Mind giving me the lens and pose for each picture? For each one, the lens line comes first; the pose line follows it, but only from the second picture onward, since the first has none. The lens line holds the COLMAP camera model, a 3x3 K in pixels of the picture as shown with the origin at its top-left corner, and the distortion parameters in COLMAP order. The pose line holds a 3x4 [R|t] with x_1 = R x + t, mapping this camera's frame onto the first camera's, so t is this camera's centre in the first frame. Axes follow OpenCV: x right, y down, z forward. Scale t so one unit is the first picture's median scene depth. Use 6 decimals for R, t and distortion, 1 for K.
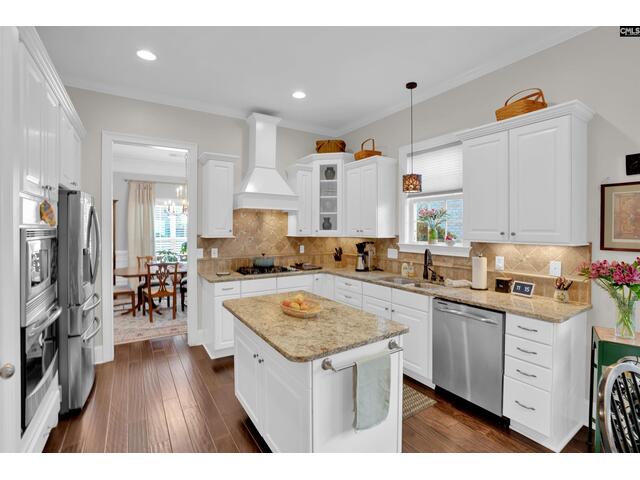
lens RADIAL K [[316.5, 0, 322.6], [0, 316.5, 238.5], [0, 0, 1]] dist [-0.039127, 0.020327]
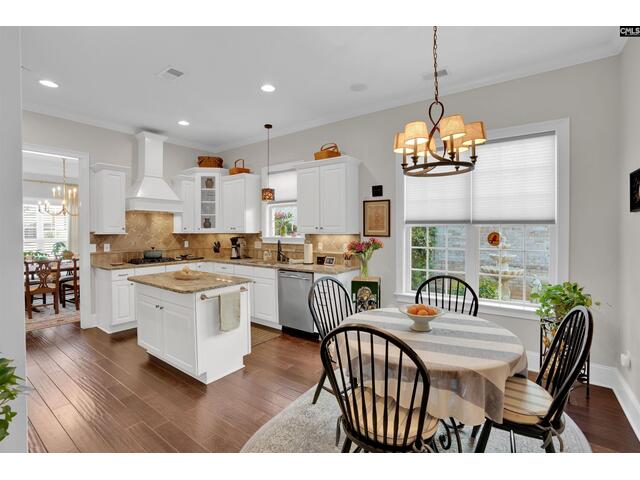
lens RADIAL K [[298.4, 0, 320.5], [0, 298.4, 236.4], [0, 0, 1]] dist [-0.071316, 0.027194]
pose [[0.933138, -0.011938, 0.359320, 0.012353], [0.015223, 0.999864, -0.006316, 0.022693], [-0.359196, 0.011364, 0.933193, -0.290219]]
